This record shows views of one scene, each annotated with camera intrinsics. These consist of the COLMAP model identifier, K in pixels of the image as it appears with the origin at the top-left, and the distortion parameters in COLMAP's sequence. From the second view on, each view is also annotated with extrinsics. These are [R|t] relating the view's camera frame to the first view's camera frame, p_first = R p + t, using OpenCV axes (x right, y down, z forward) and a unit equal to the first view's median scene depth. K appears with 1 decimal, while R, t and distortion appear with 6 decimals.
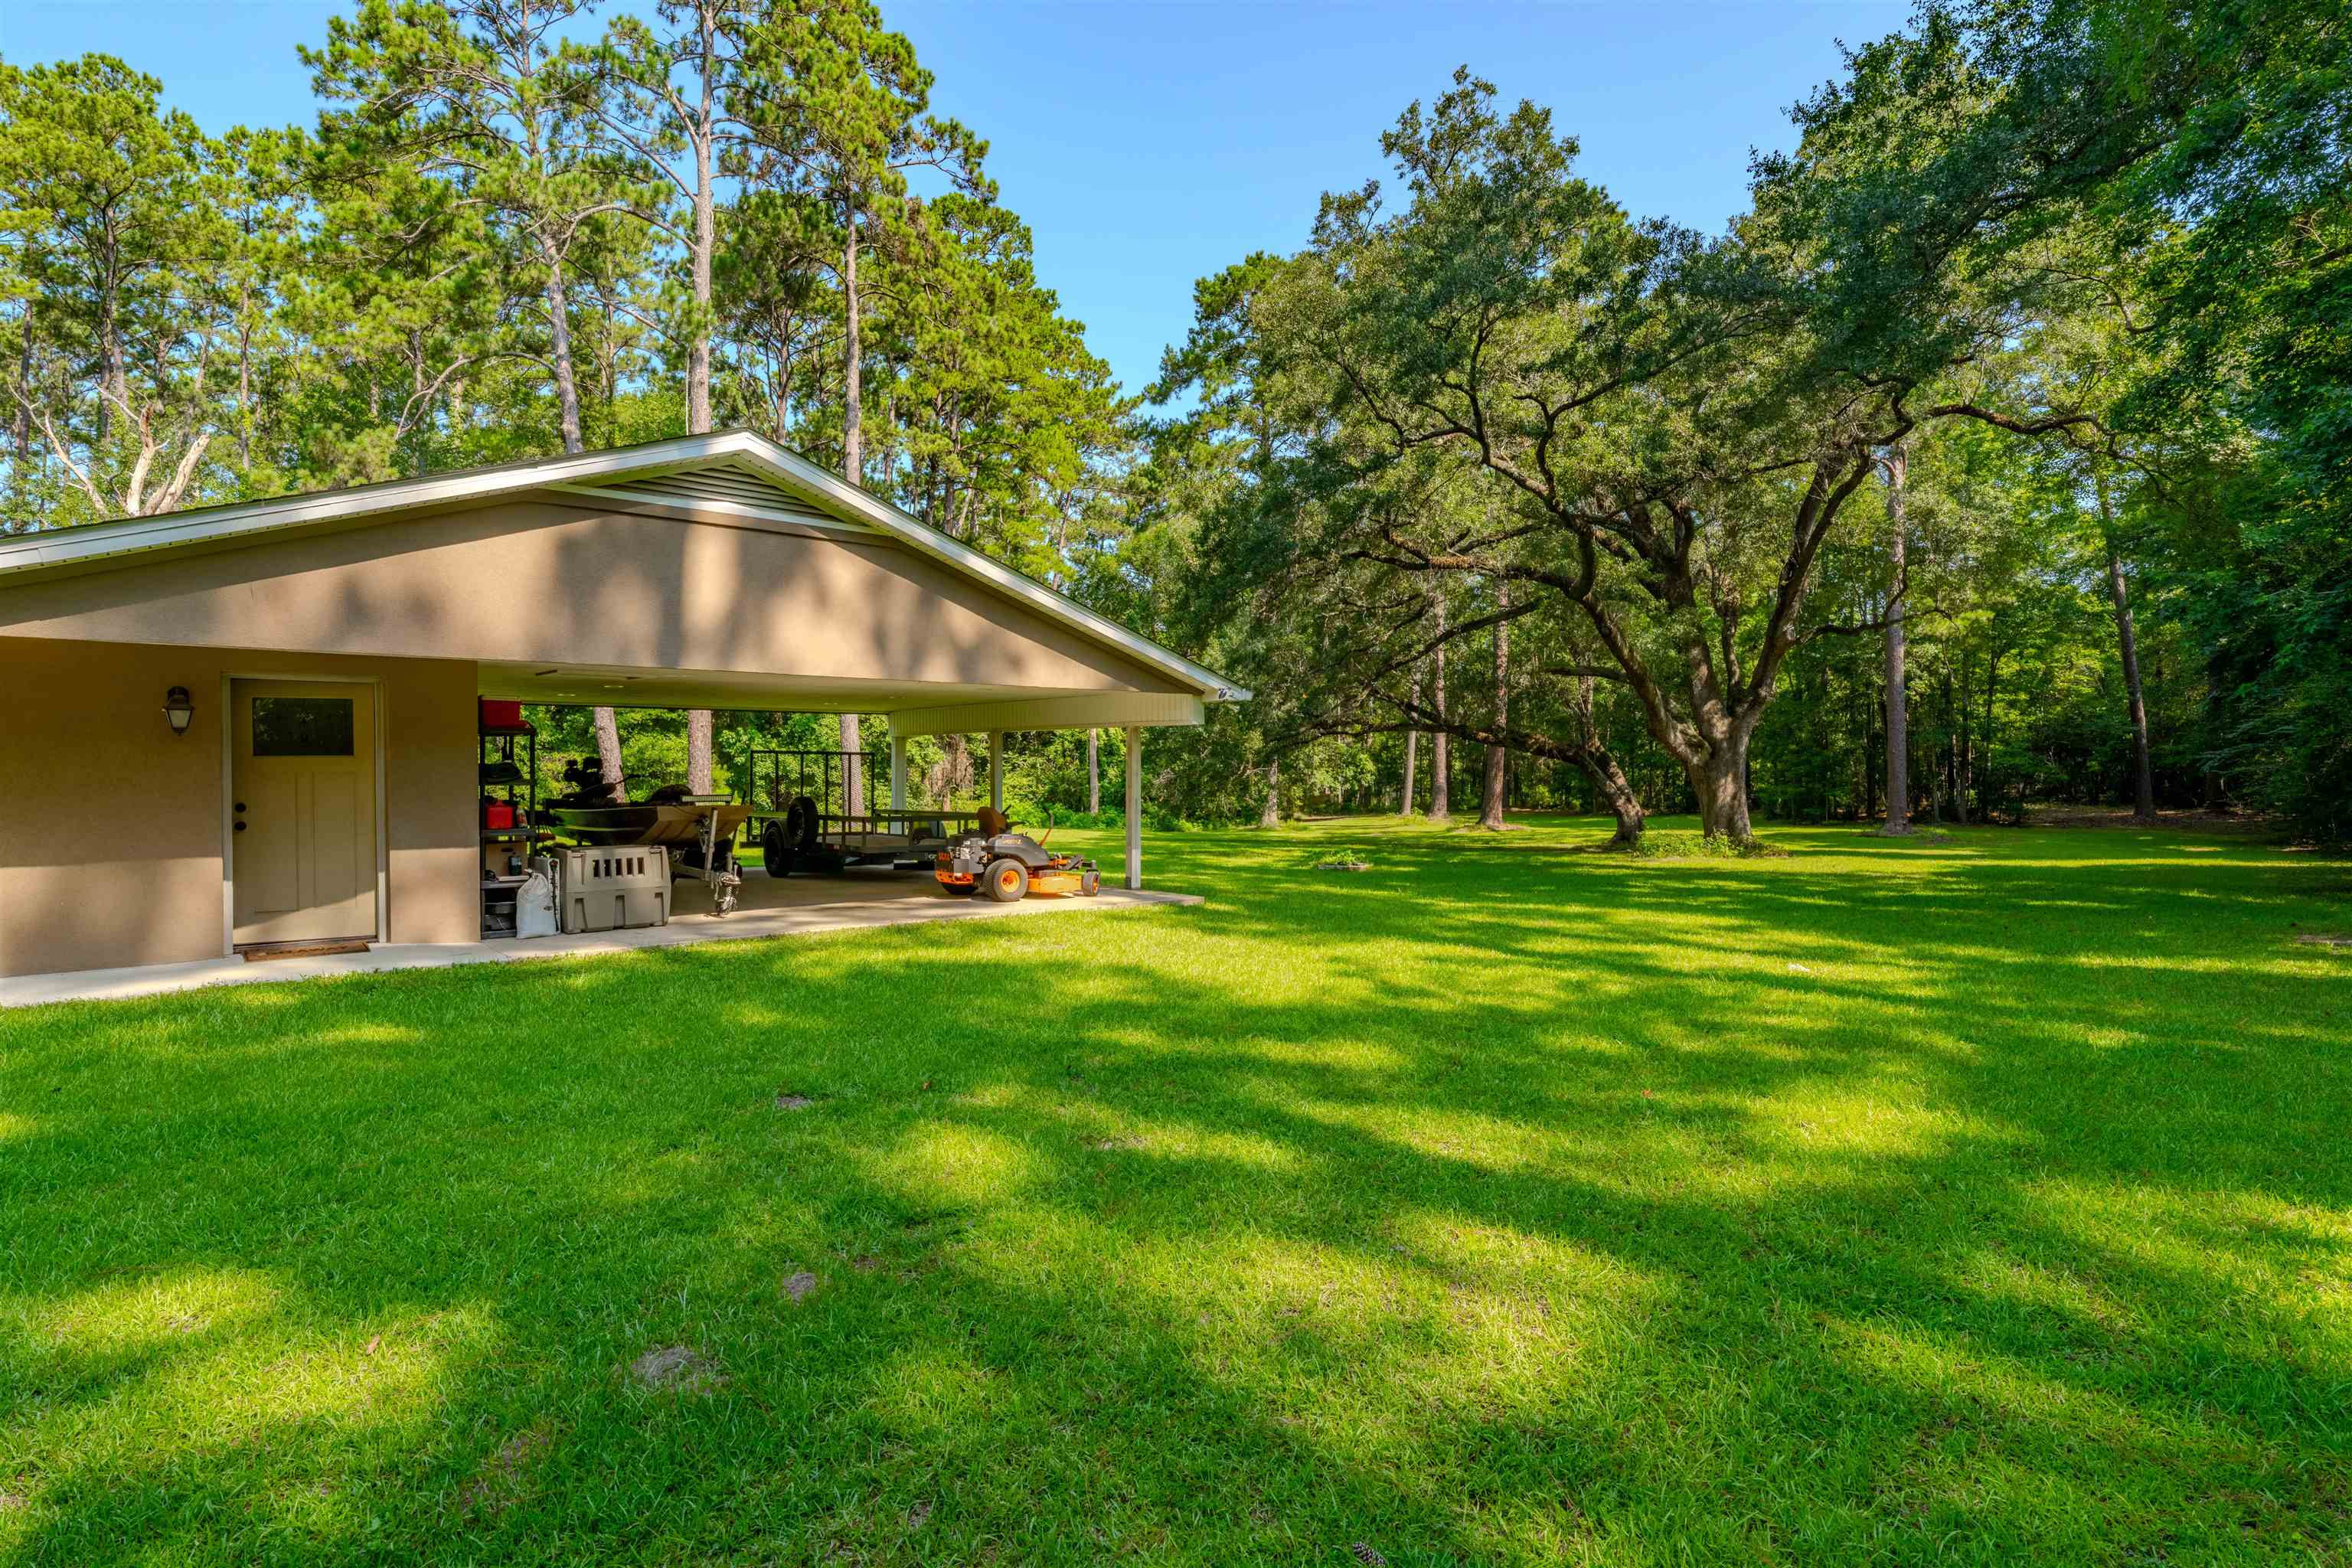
lens RADIAL K [[1202.2, 0, 1175.0], [0, 1202.2, 784.0], [0, 0, 1]] dist [-0.004438, -0.000357]
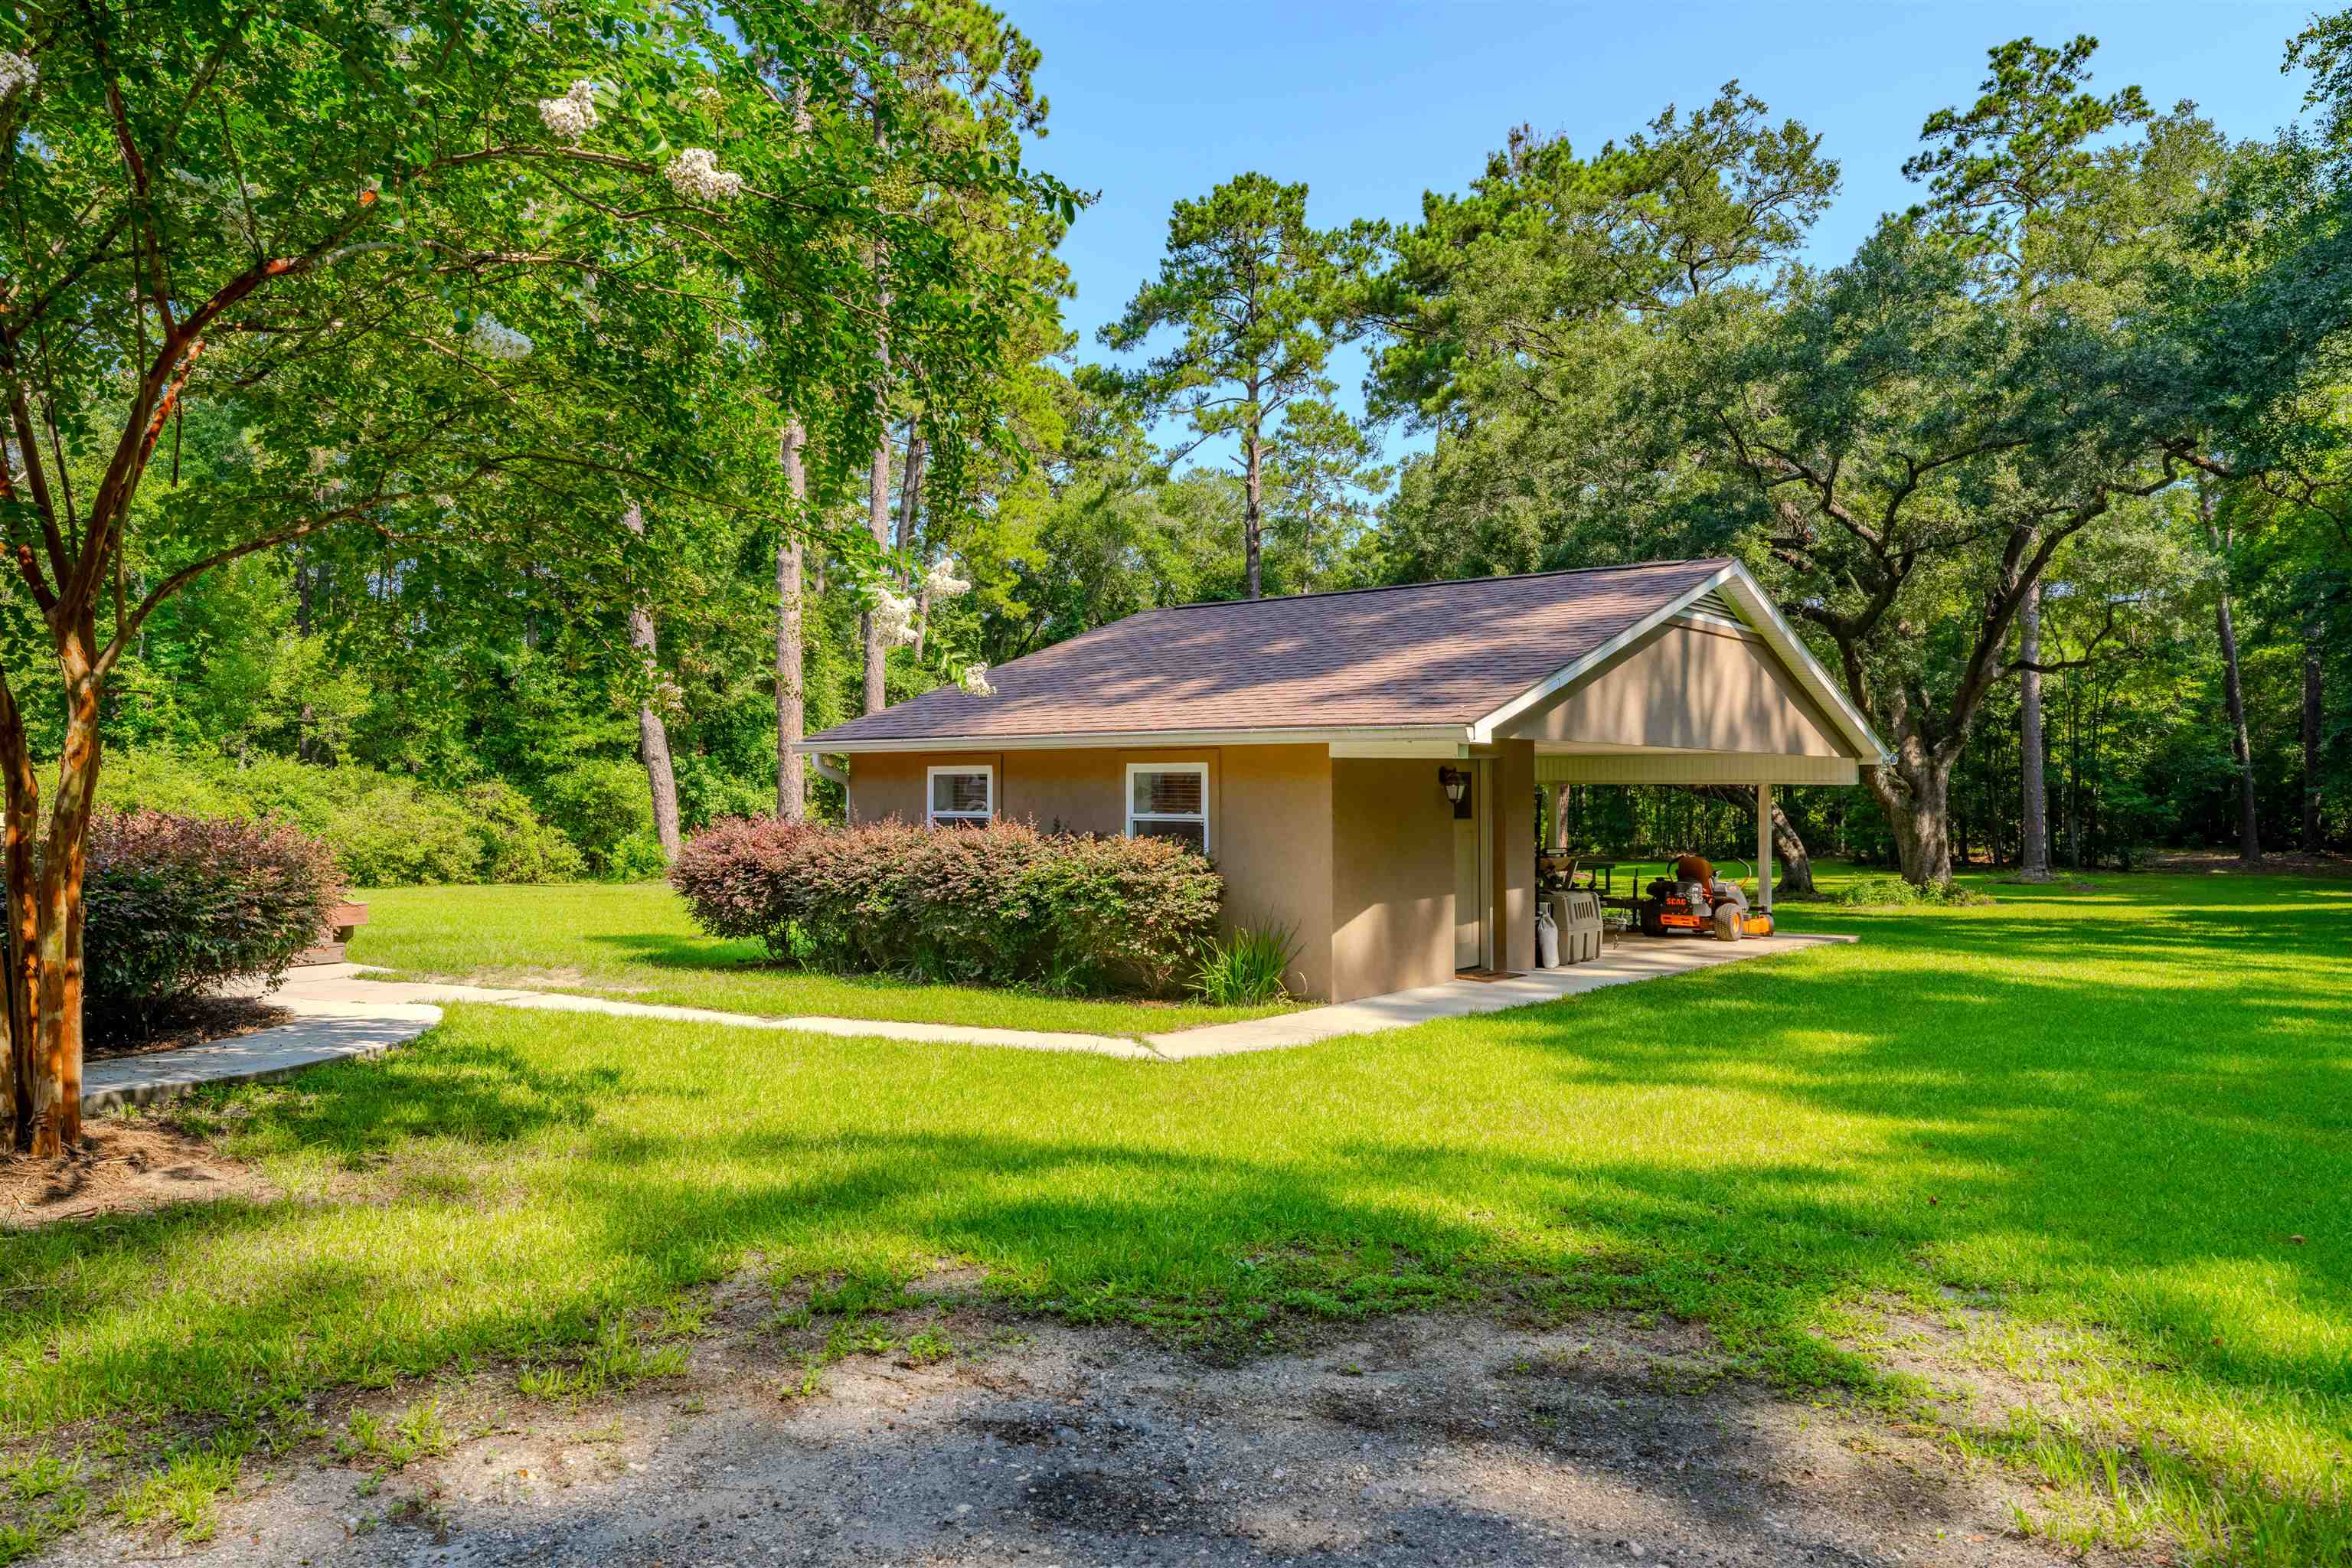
lens RADIAL K [[1653.8, 0, 1176.8], [0, 1653.8, 785.5], [0, 0, 1]] dist [0.004565, 0.001529]
pose [[0.983573, 0.003351, 0.180481, -0.181944], [0.000393, 0.999786, -0.020707, -0.003292], [-0.180512, 0.020438, 0.983360, -0.087567]]
